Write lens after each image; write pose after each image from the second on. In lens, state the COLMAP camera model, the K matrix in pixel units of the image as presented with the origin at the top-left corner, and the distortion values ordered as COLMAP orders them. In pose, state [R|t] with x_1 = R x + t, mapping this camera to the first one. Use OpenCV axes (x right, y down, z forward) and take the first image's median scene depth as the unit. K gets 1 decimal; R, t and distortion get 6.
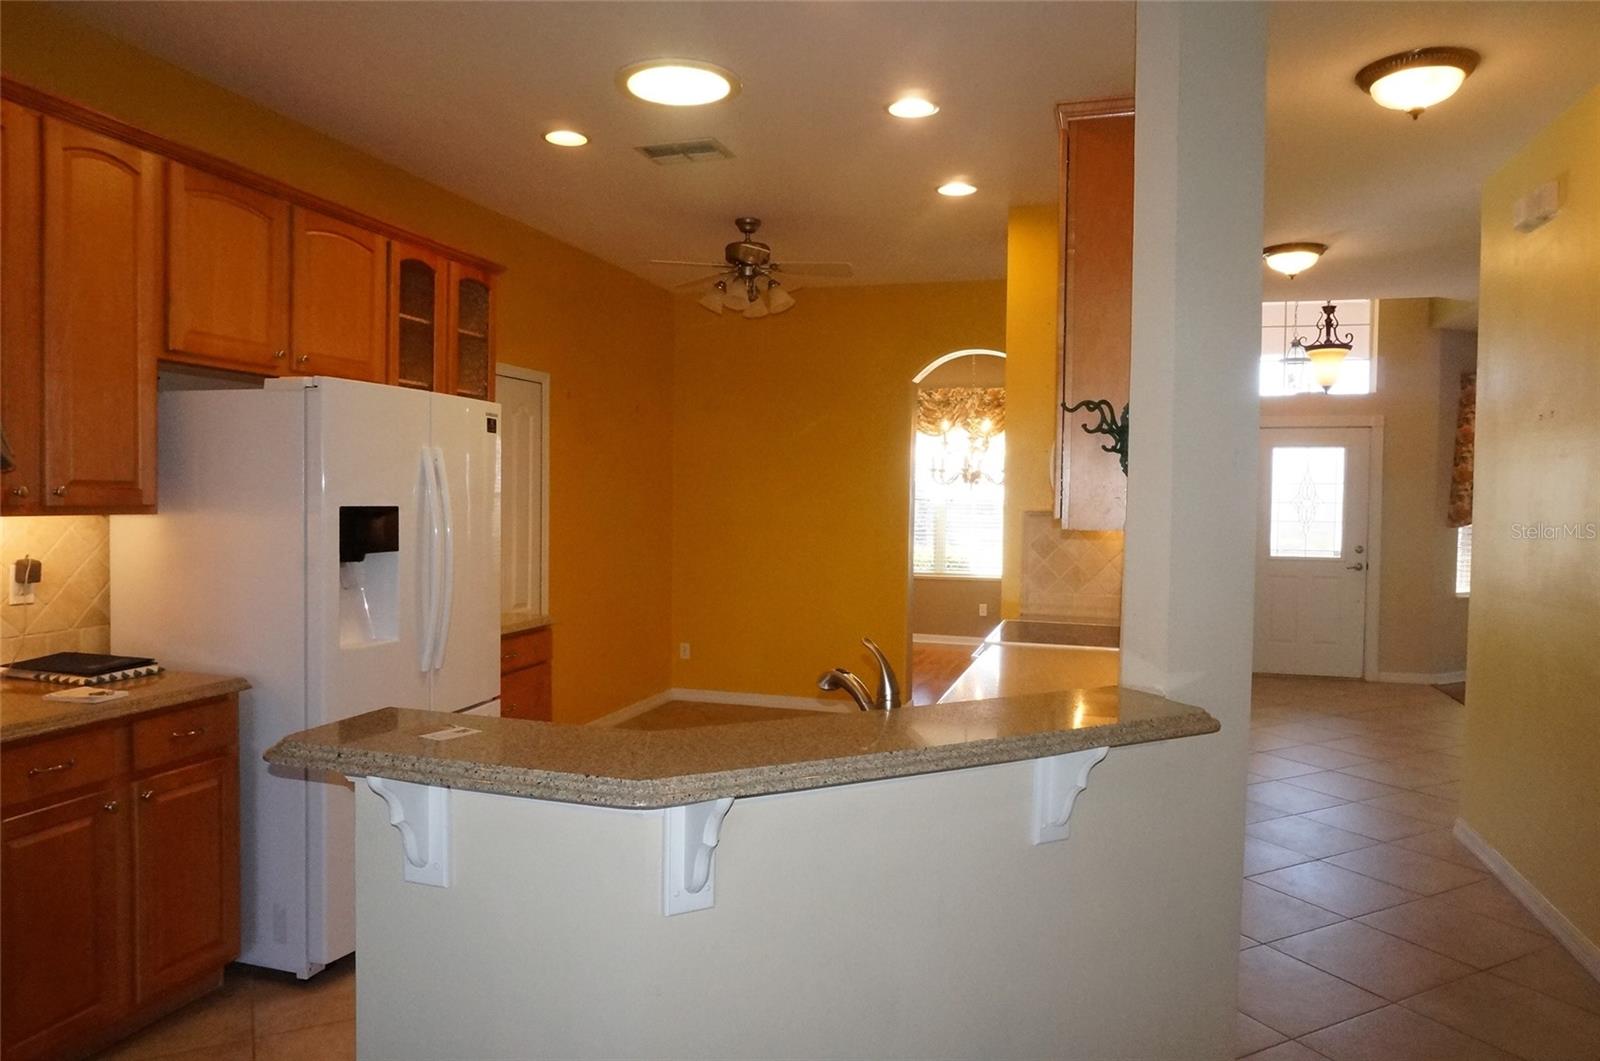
lens RADIAL K [[1066.2, 0, 800.0], [0, 1066.2, 530.5], [0, 0, 1]] dist [-0.044049, 0.029217]
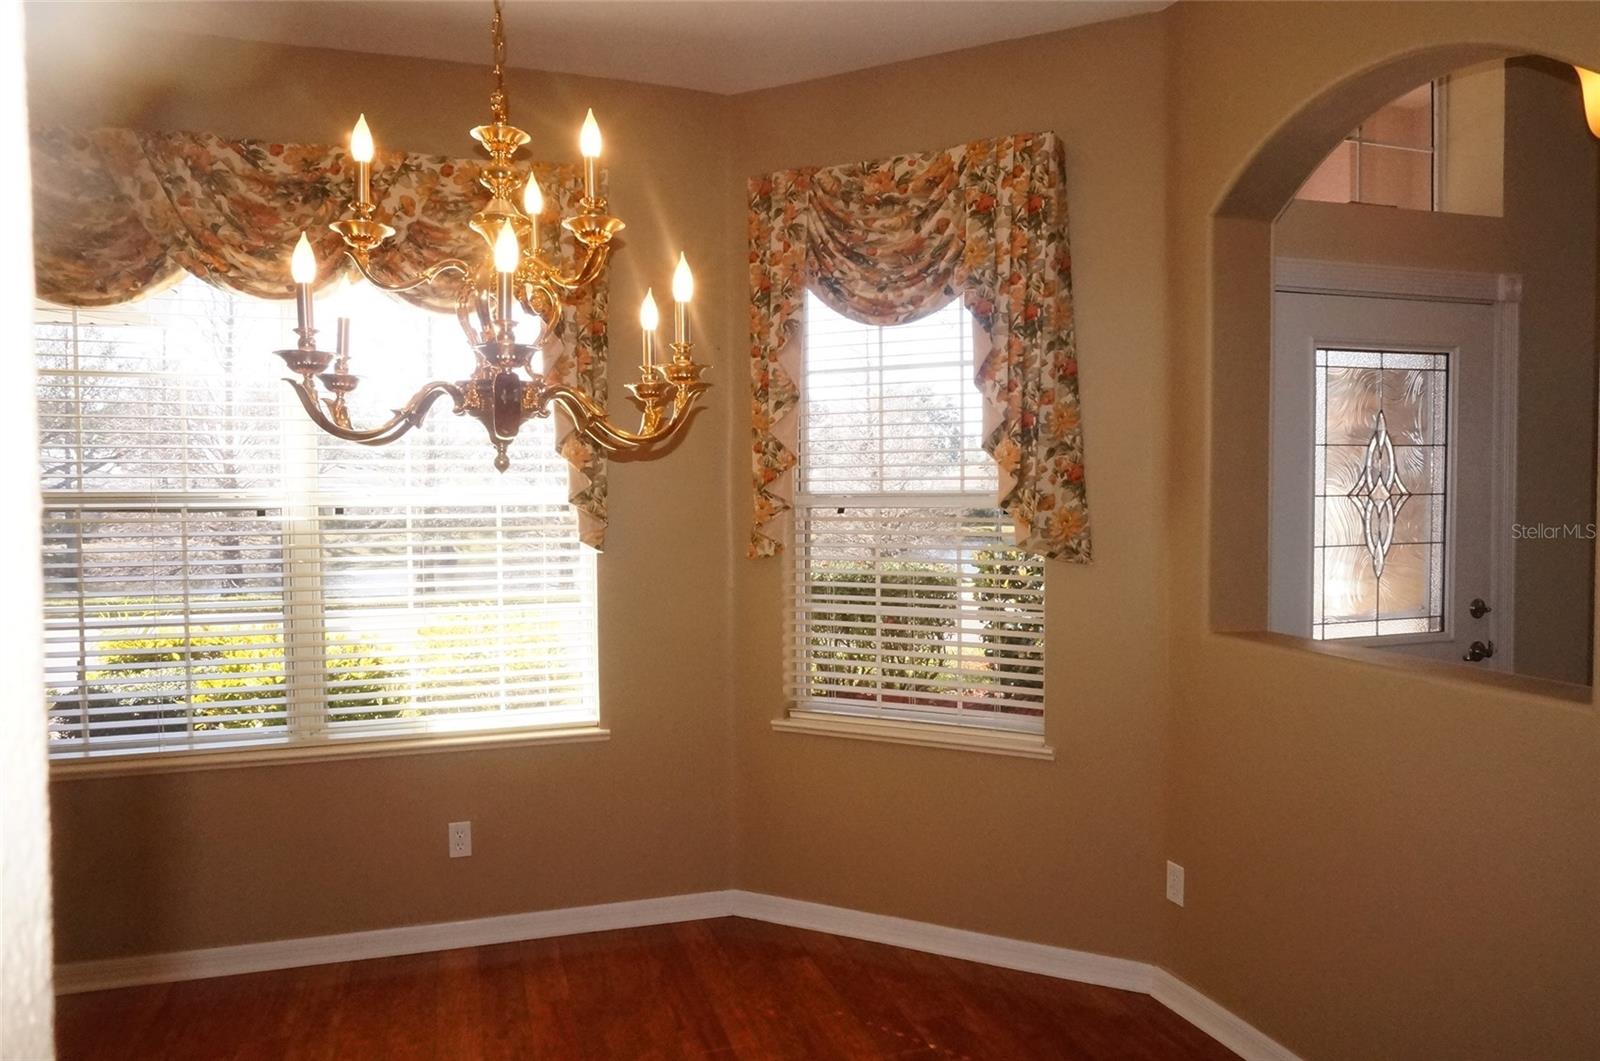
lens RADIAL K [[1066.2, 0, 800.0], [0, 1066.2, 530.5], [0, 0, 1]] dist [-0.044049, 0.029217]
pose [[0.821166, -0.042206, 0.569126, 0.228599], [0.037635, 0.999096, 0.019791, -0.072008], [-0.569447, 0.005167, 0.822012, 2.021413]]
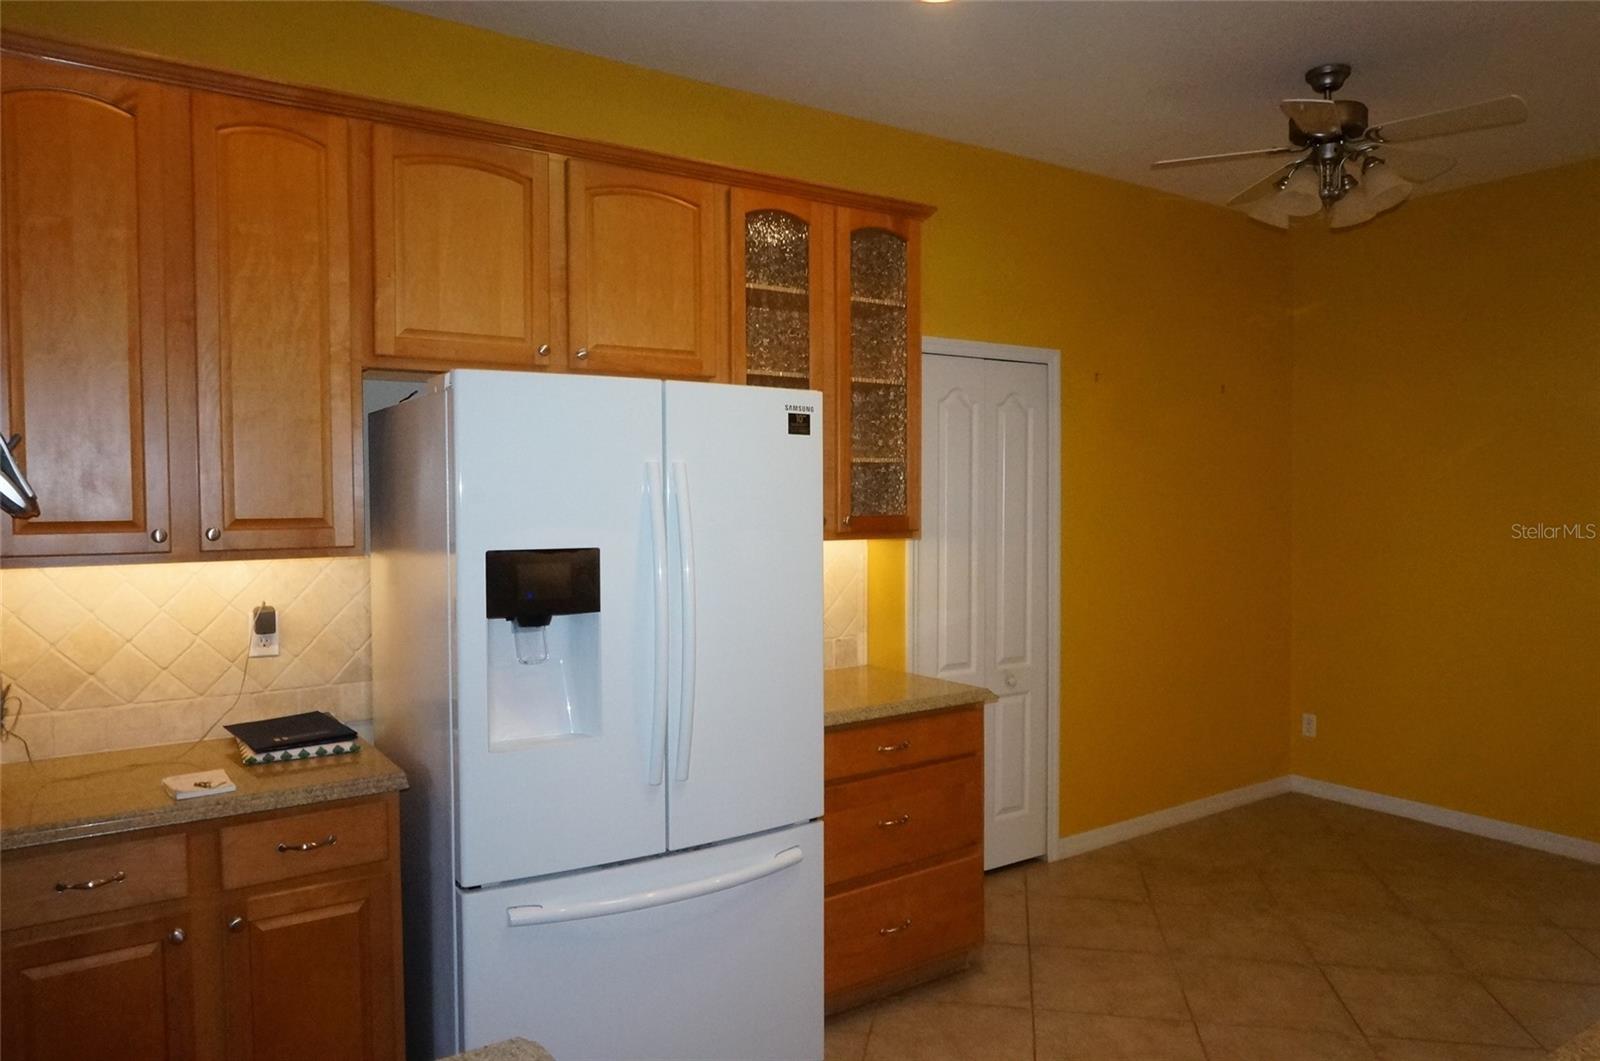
lens RADIAL K [[1066.2, 0, 800.0], [0, 1066.2, 530.5], [0, 0, 1]] dist [-0.044049, 0.029217]
pose [[0.774671, 0.001582, -0.632362, 0.157329], [-0.002962, 0.999995, -0.001126, -0.032007], [0.632357, 0.002745, 0.774672, 0.509838]]
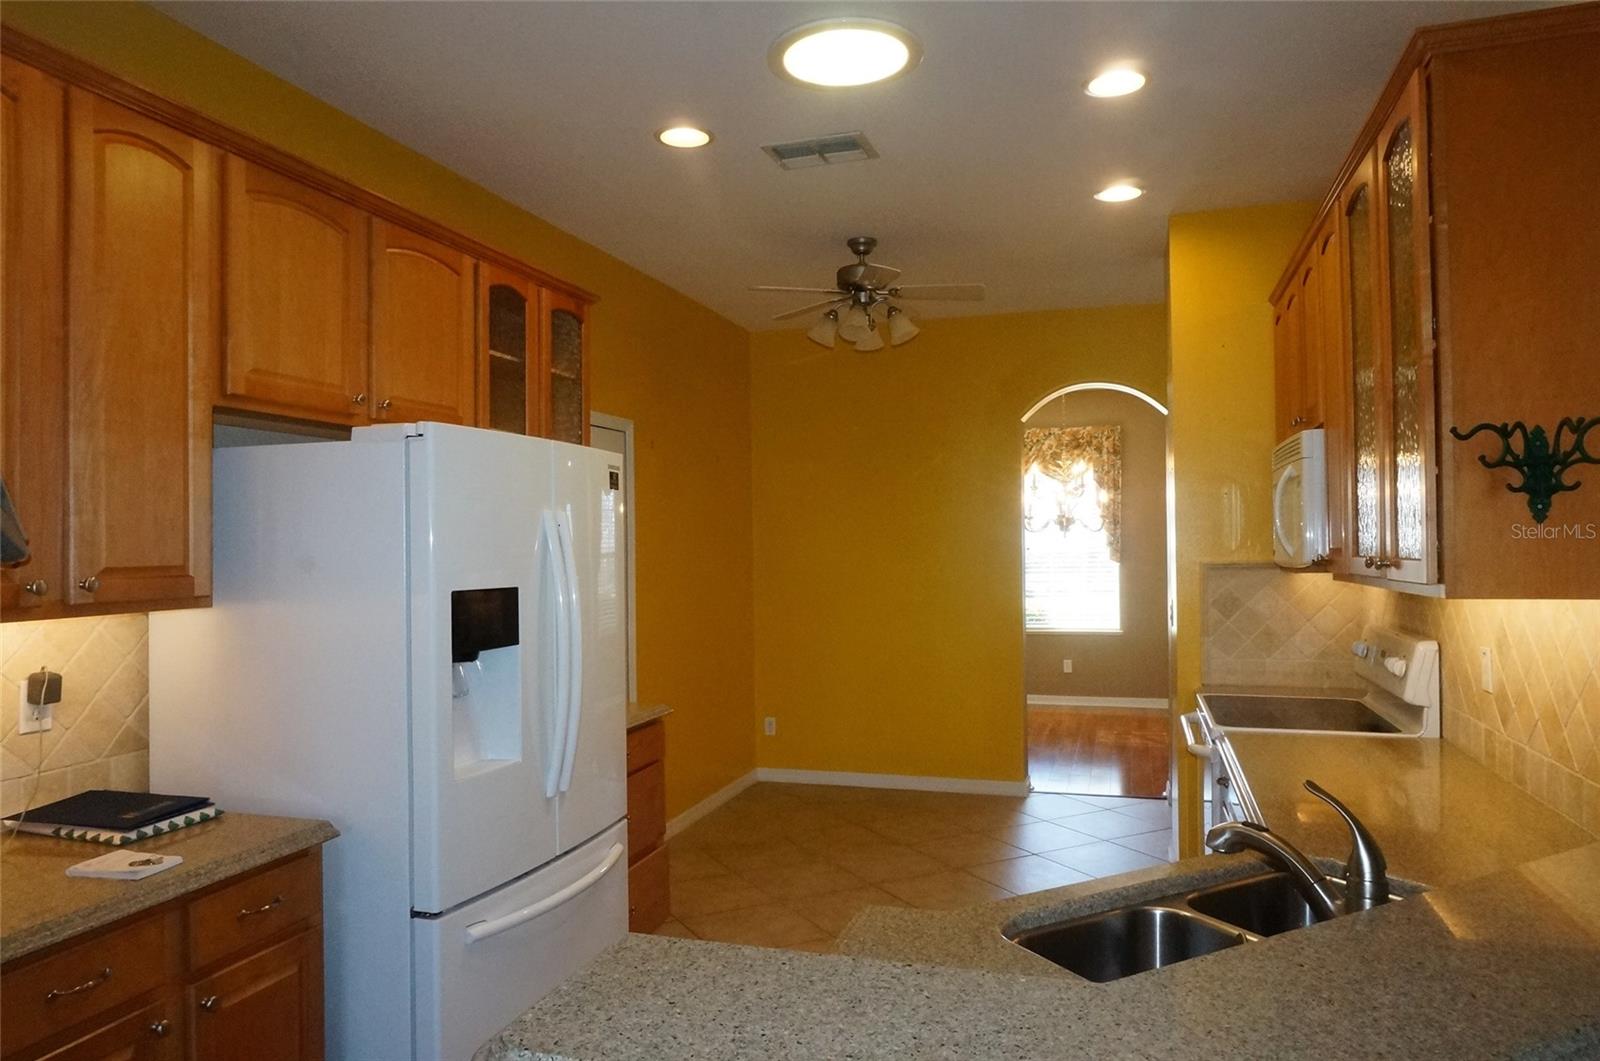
lens RADIAL K [[1066.2, 0, 800.0], [0, 1066.2, 530.5], [0, 0, 1]] dist [-0.044049, 0.029217]
pose [[0.999597, -0.027558, -0.006746, -0.155840], [0.027222, 0.998582, -0.045753, -0.021642], [0.007997, 0.045551, 0.998930, 0.207379]]
